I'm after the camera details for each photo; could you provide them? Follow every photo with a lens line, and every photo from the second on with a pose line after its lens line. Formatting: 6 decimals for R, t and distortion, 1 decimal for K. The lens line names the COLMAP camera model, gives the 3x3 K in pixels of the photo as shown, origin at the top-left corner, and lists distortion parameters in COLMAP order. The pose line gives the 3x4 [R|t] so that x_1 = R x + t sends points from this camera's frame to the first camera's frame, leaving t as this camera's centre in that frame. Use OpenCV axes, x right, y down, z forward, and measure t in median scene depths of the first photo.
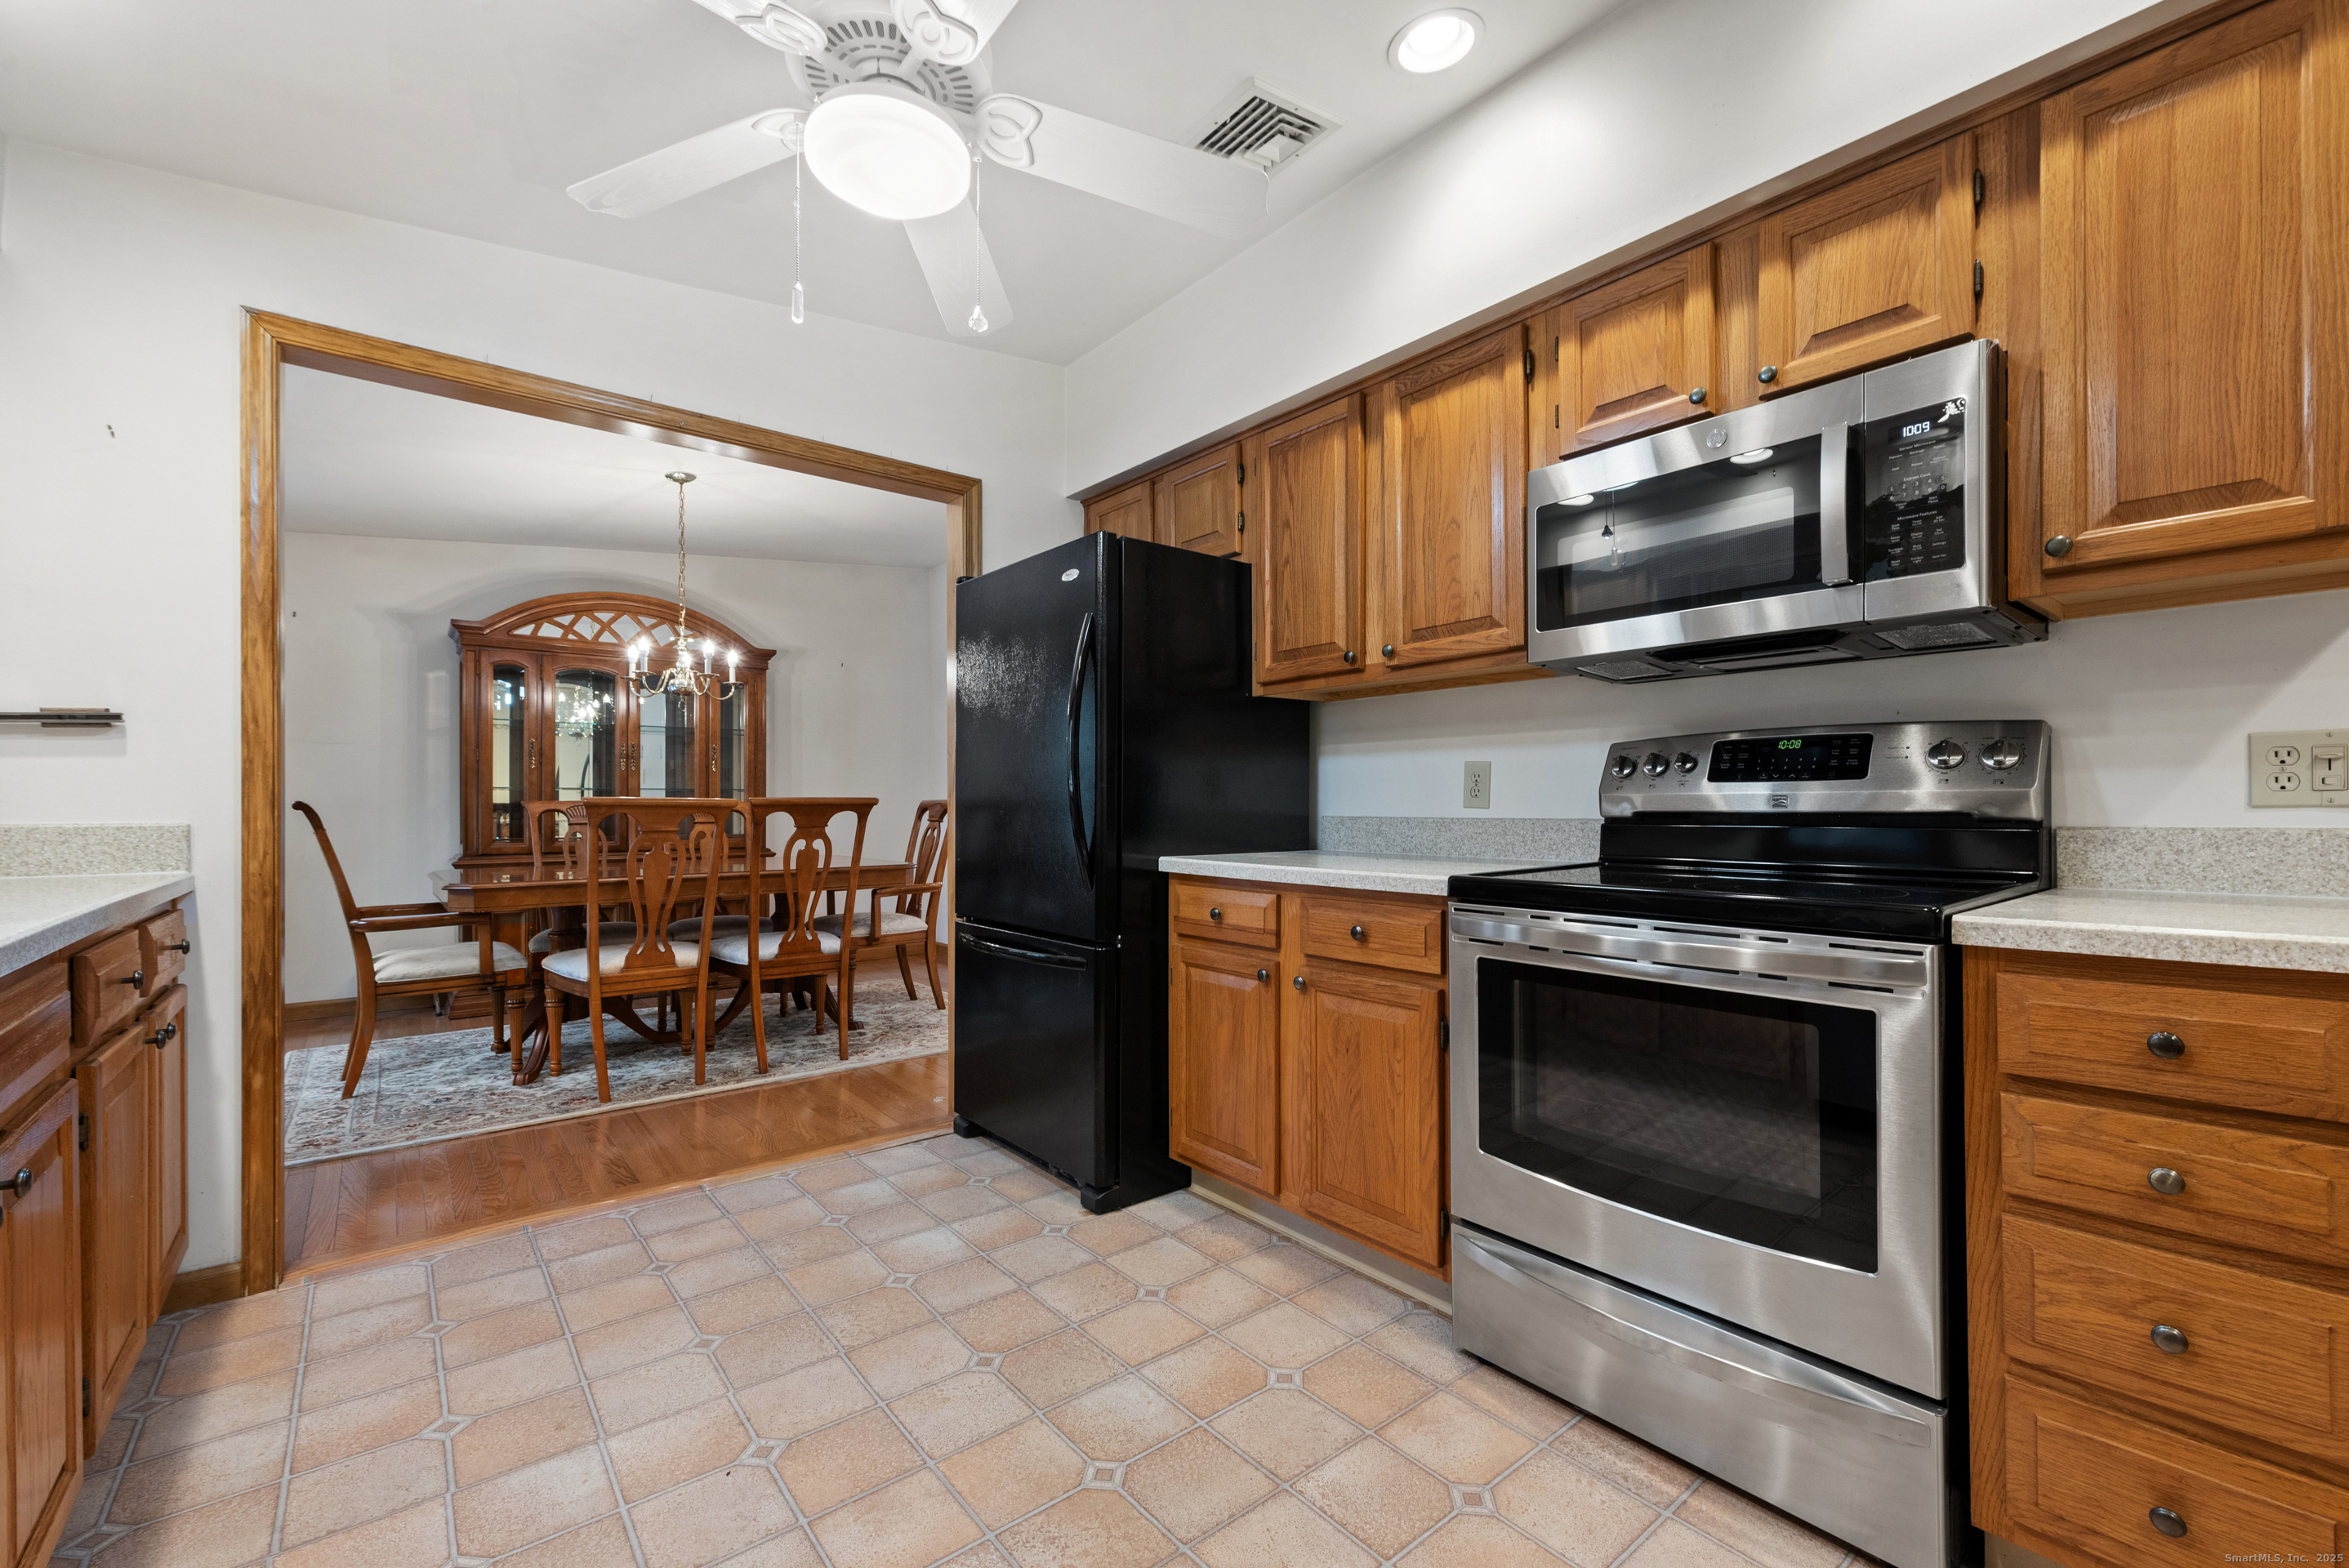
lens RADIAL K [[977.7, 0, 1176.4], [0, 977.7, 809.4], [0, 0, 1]] dist [0.001217, 0.000079]
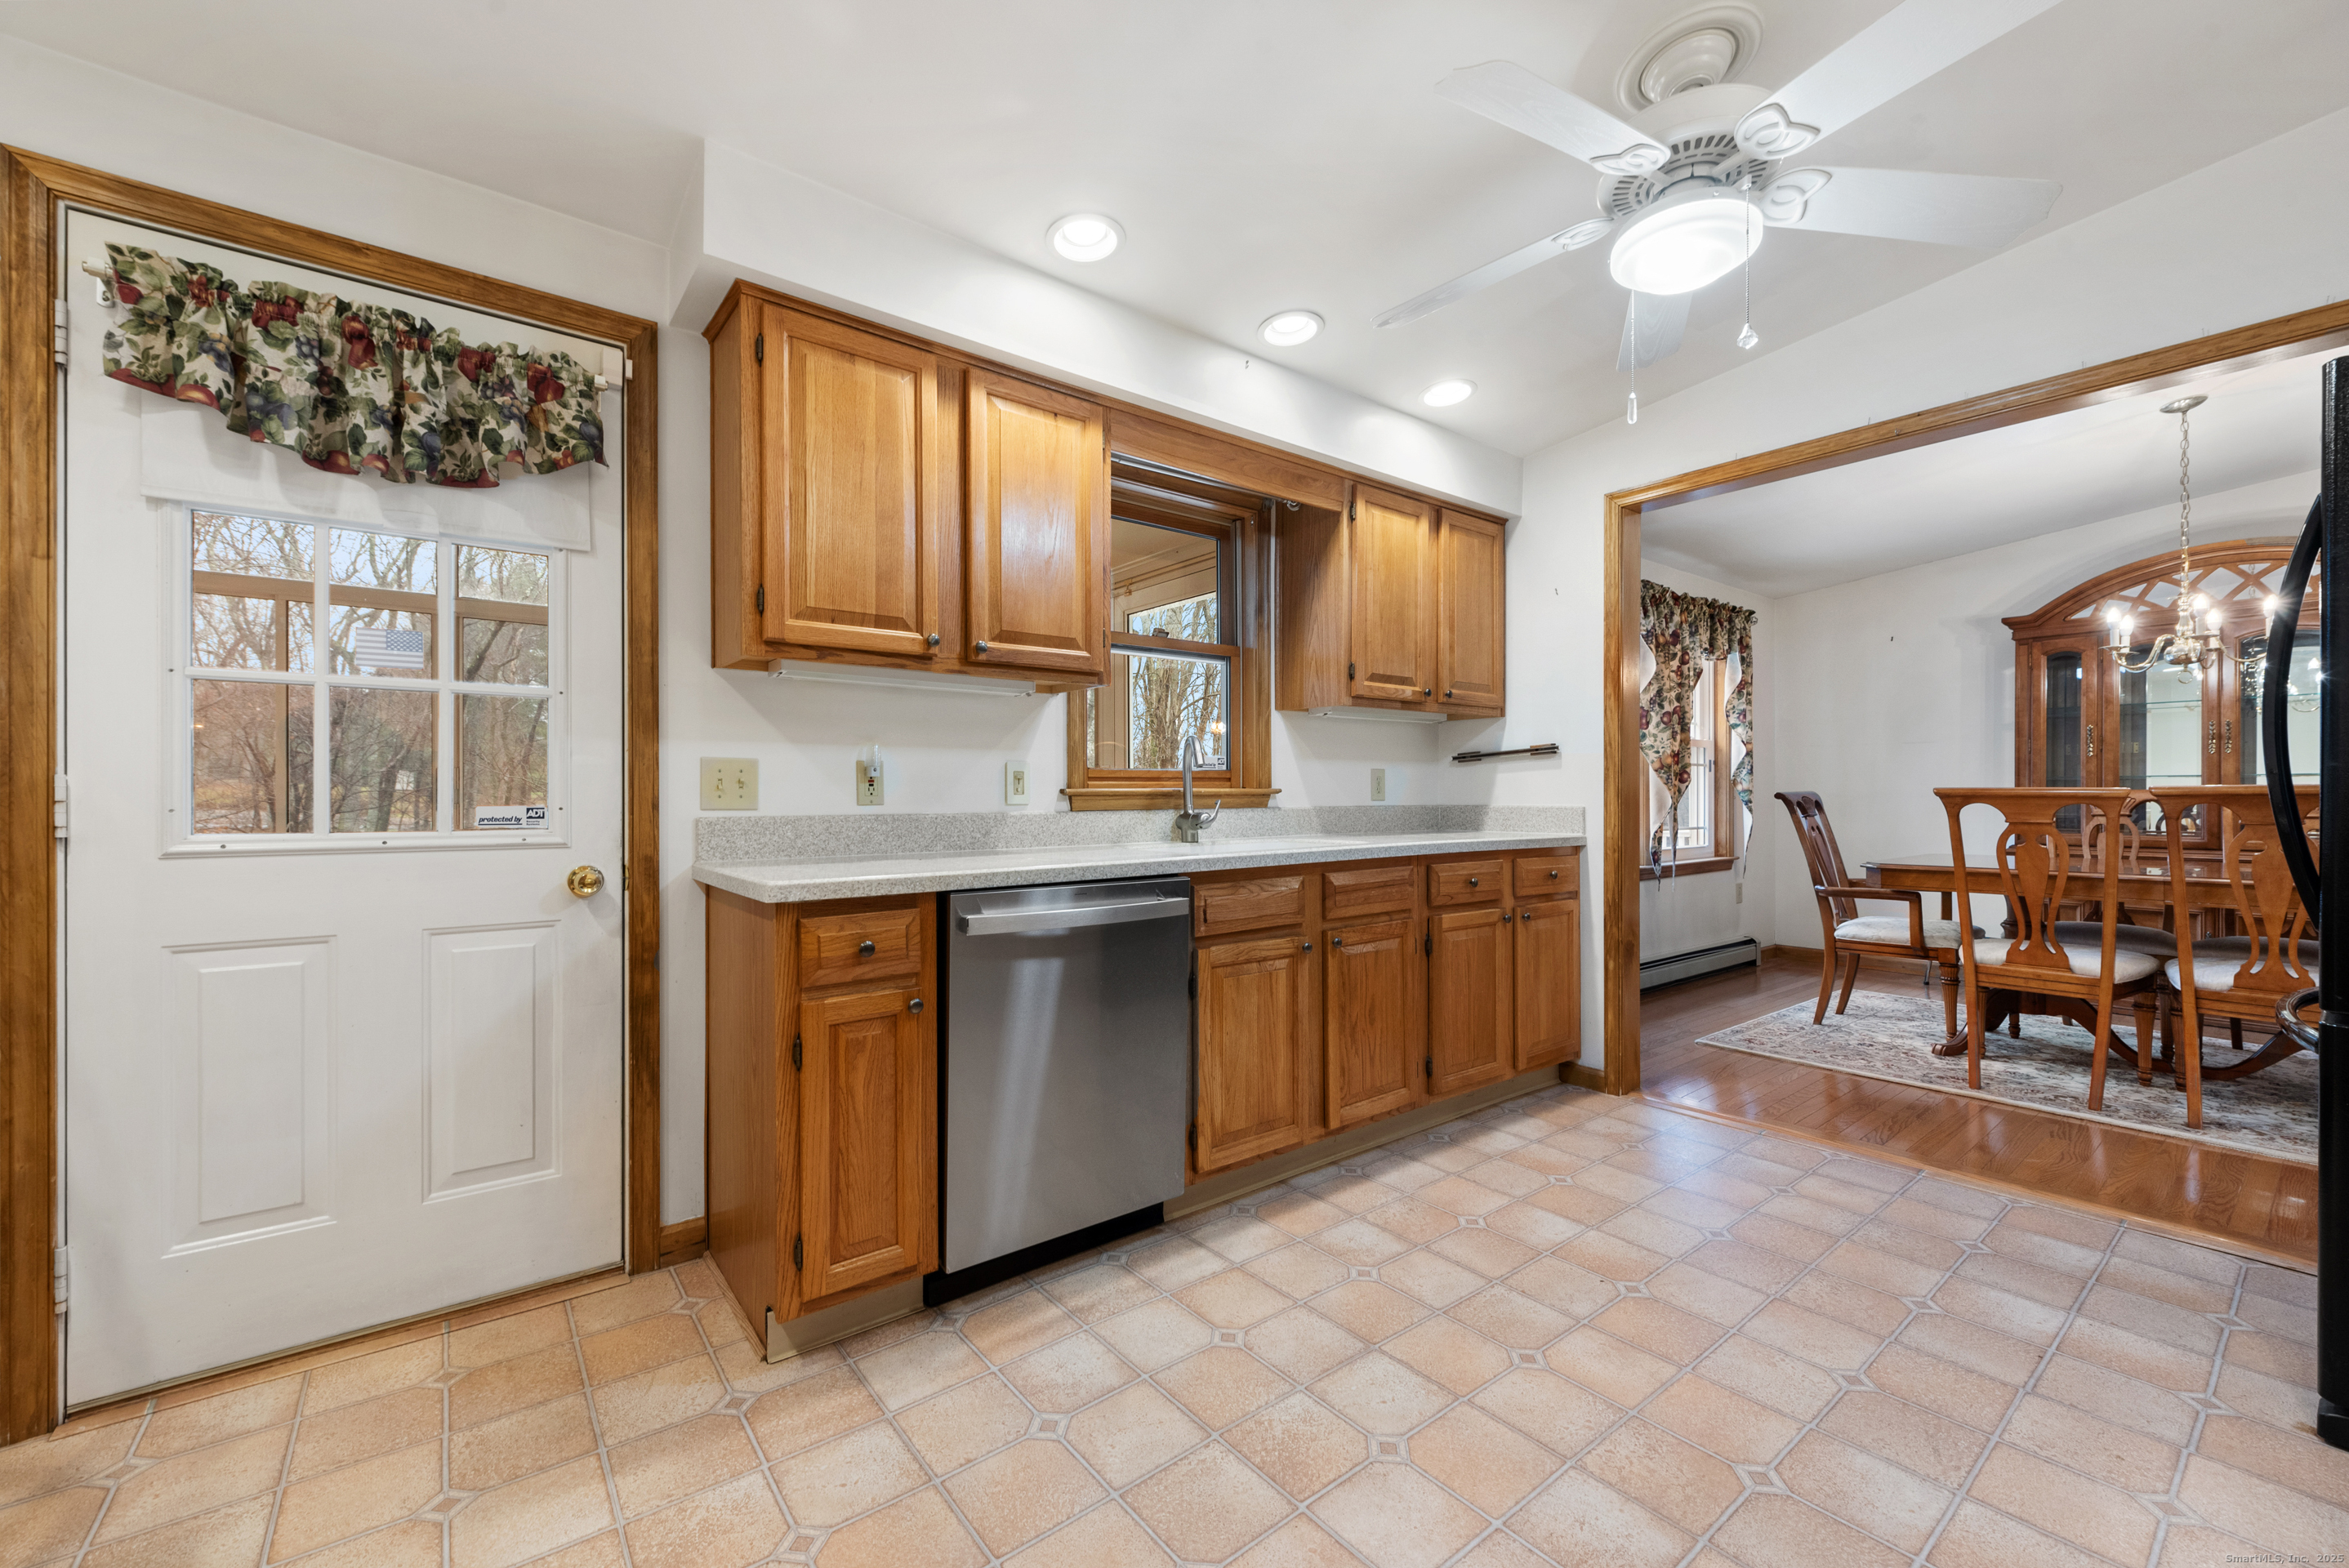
lens RADIAL K [[933.7, 0, 1179.2], [0, 933.7, 794.6], [0, 0, 1]] dist [-0.000720, -0.000357]
pose [[-0.026701, -0.000851, -0.999643, 0.526333], [-0.003362, 0.999994, -0.000762, -0.002191], [0.999638, 0.003341, -0.026704, 0.263576]]
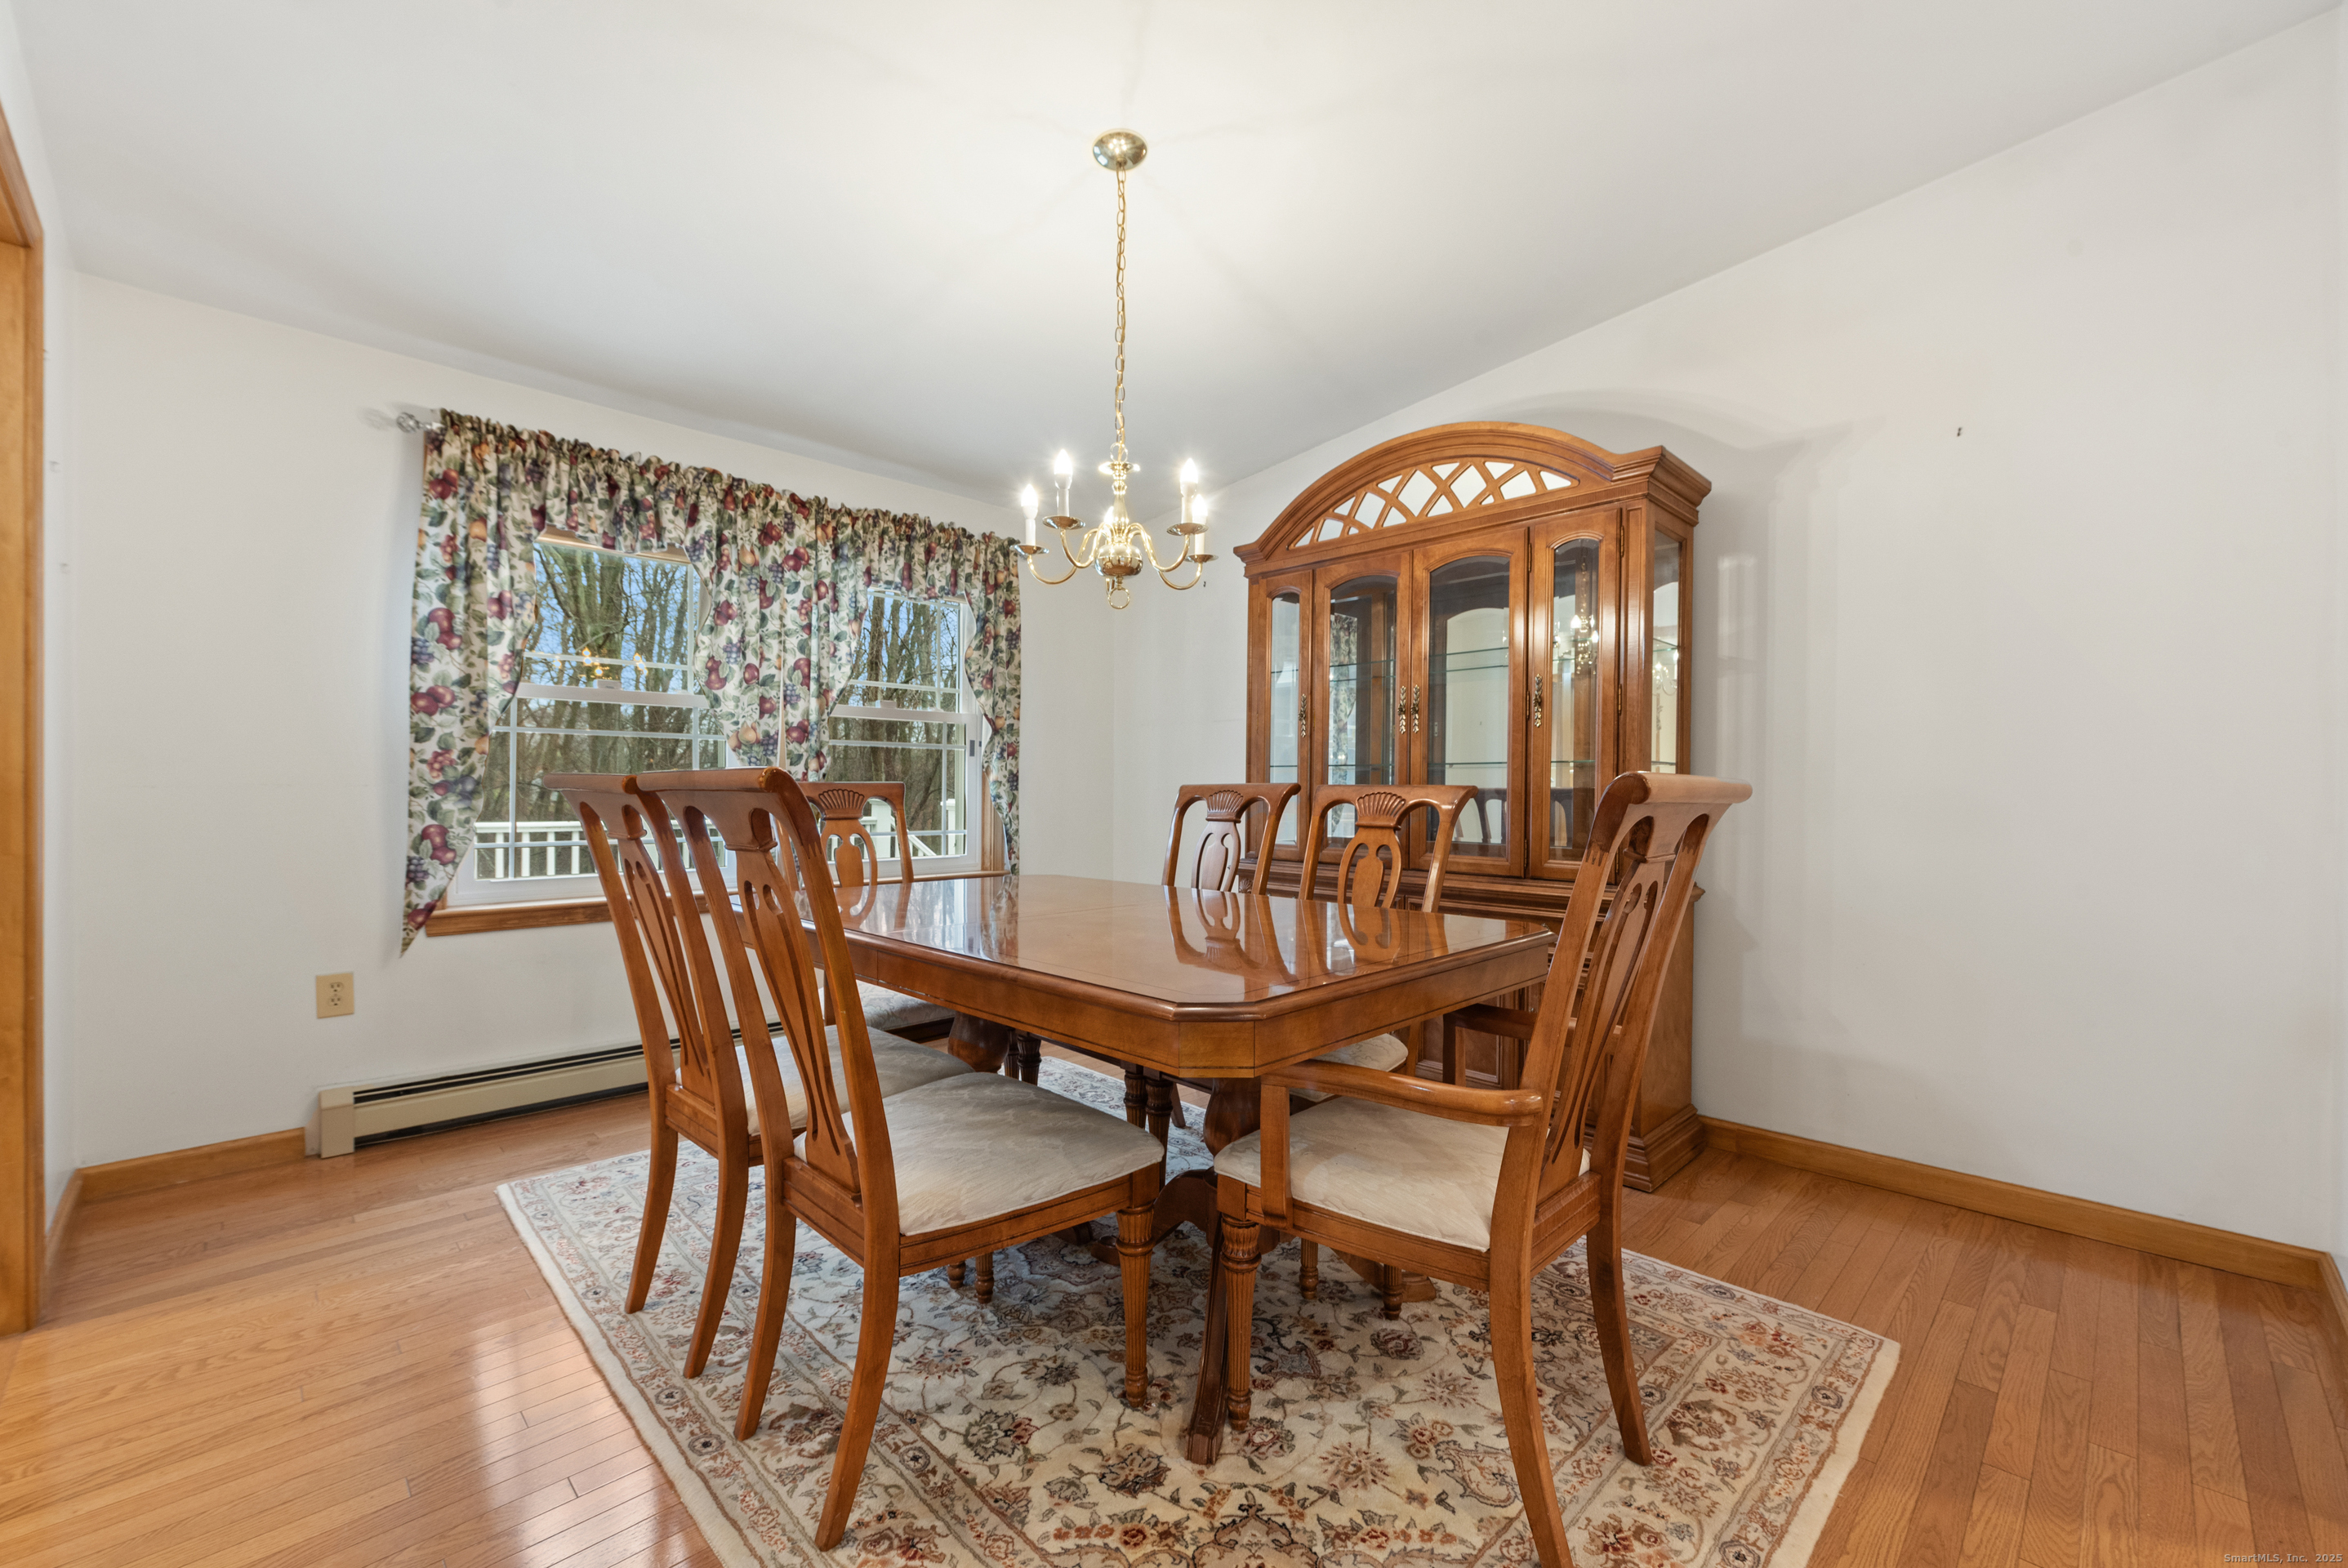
lens RADIAL K [[949.3, 0, 1211.9], [0, 949.3, 780.2], [0, 0, 1]] dist [-0.000172, -0.000099]
pose [[0.107652, -0.005907, -0.994171, -0.011417], [-0.009397, 0.999932, -0.006958, -0.013741], [0.994144, 0.010091, 0.107589, 1.655972]]
